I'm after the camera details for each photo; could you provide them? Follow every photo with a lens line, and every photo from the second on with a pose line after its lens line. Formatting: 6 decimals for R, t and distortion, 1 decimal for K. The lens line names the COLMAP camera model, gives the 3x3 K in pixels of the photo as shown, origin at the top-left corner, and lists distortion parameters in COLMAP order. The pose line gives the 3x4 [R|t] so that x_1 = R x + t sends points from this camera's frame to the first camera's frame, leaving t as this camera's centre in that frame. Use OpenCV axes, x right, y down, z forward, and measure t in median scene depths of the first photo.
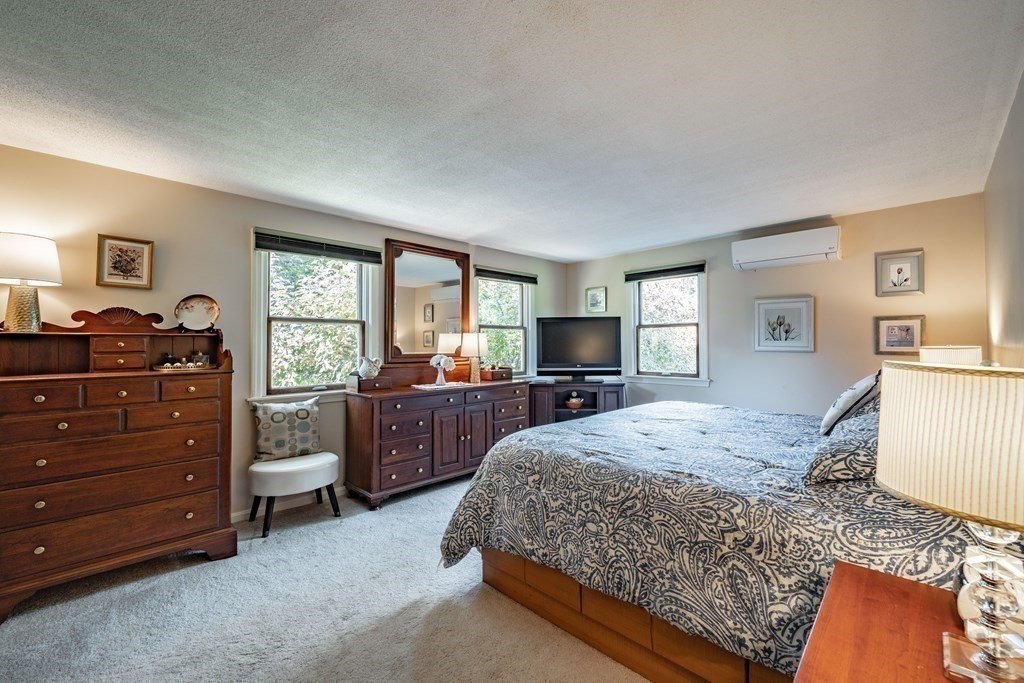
lens RADIAL K [[421.6, 0, 518.2], [0, 421.6, 335.1], [0, 0, 1]] dist [0.001636, -0.000281]
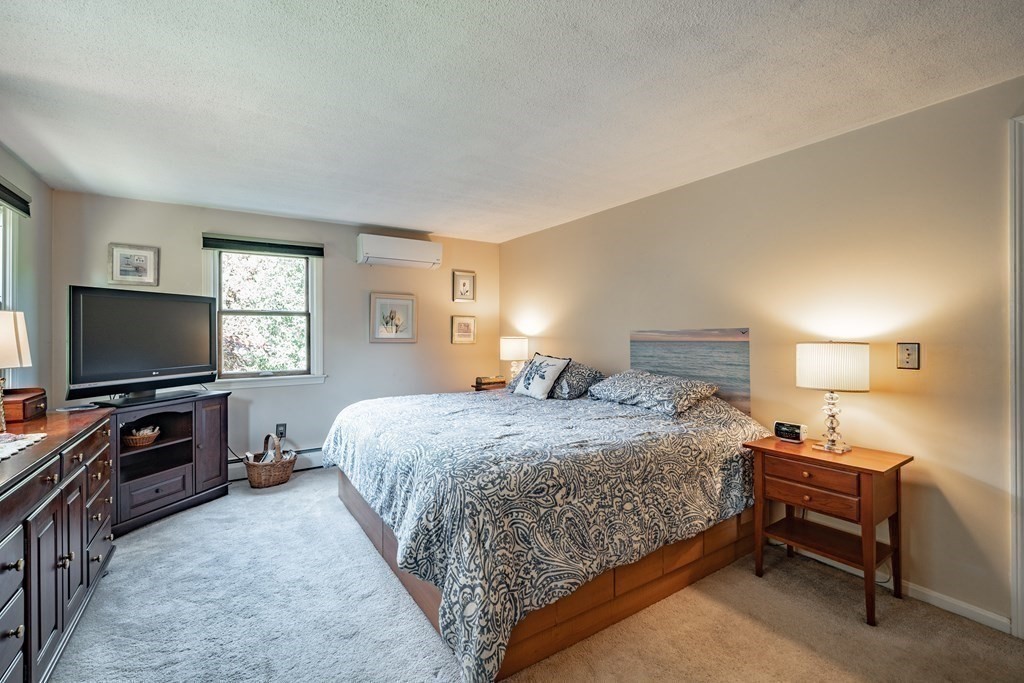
lens RADIAL K [[421.6, 0, 518.2], [0, 421.6, 335.1], [0, 0, 1]] dist [0.001636, -0.000281]
pose [[0.239217, 0.000309, 0.970966, -0.855194], [-0.016429, 0.999858, 0.003729, 0.020259], [-0.970827, -0.016844, 0.239188, 0.941166]]
